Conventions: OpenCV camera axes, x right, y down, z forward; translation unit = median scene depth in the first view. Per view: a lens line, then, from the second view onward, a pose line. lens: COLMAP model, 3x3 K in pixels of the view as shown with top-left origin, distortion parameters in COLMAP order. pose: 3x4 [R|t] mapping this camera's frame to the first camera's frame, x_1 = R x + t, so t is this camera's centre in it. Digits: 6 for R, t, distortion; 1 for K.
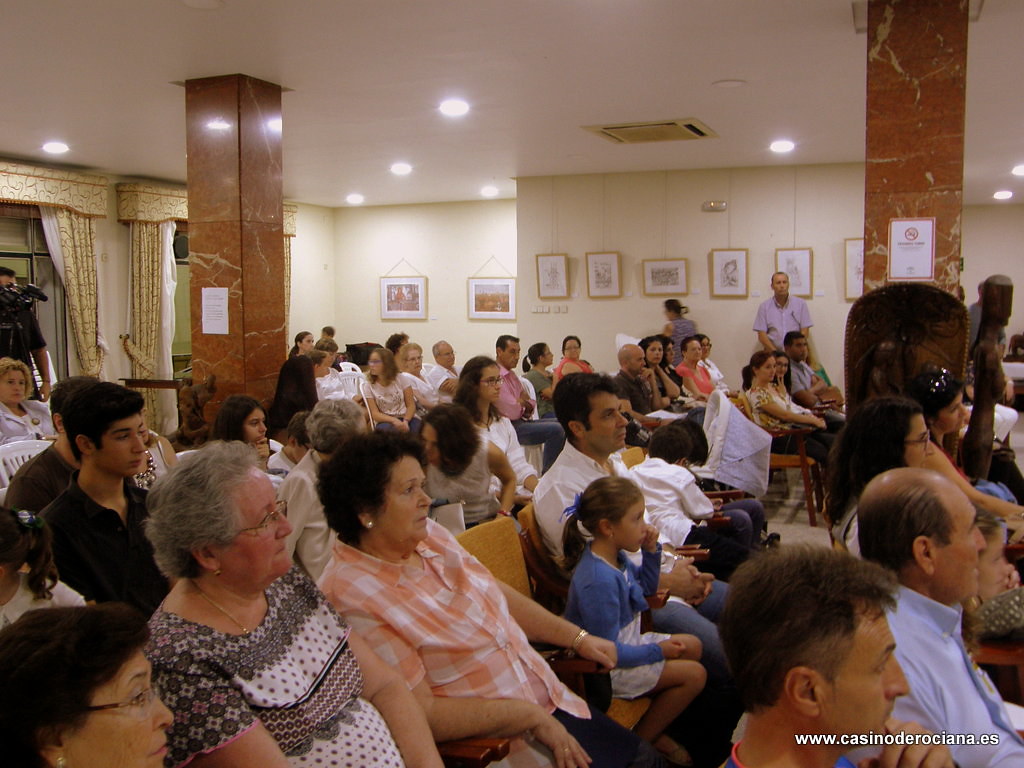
lens RADIAL K [[976.7, 0, 519.4], [0, 976.7, 386.7], [0, 0, 1]] dist [-0.131505, 0.190487]
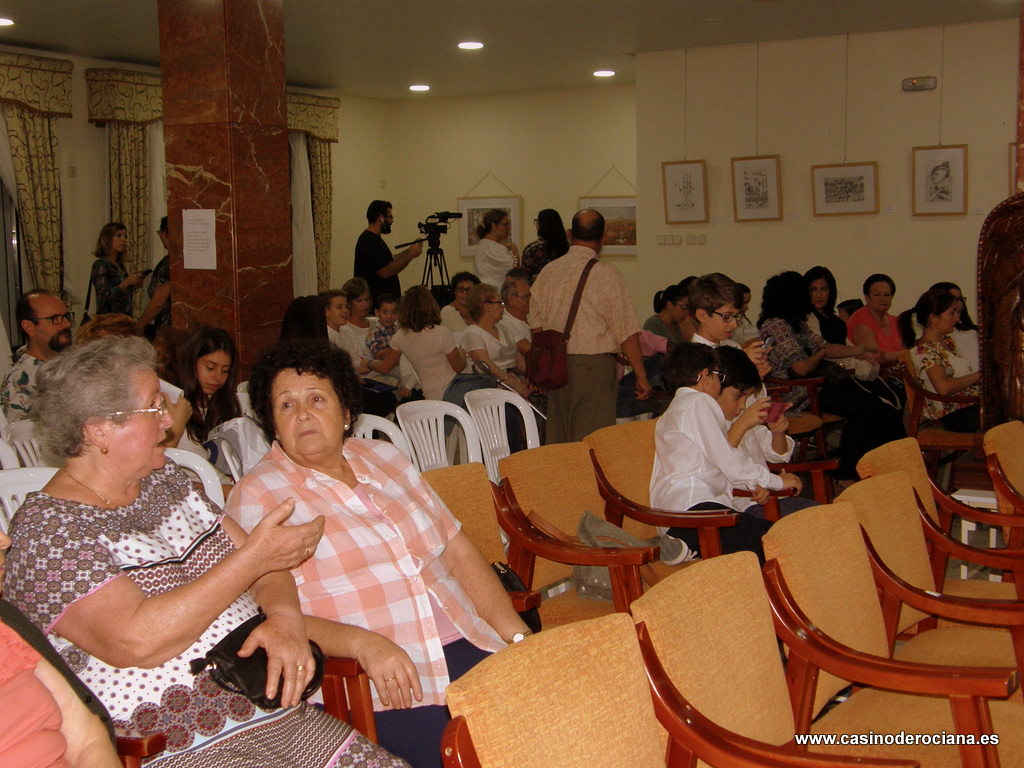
lens RADIAL K [[1509.9, 0, 512.0], [0, 1509.9, 384.0], [0, 0, 1]] dist [0.021808, 0.568291]
pose [[0.989937, 0.003916, -0.141455, 0.110613], [-0.002641, 0.999954, 0.009200, 0.026994], [0.141485, -0.008734, 0.989902, -0.179850]]
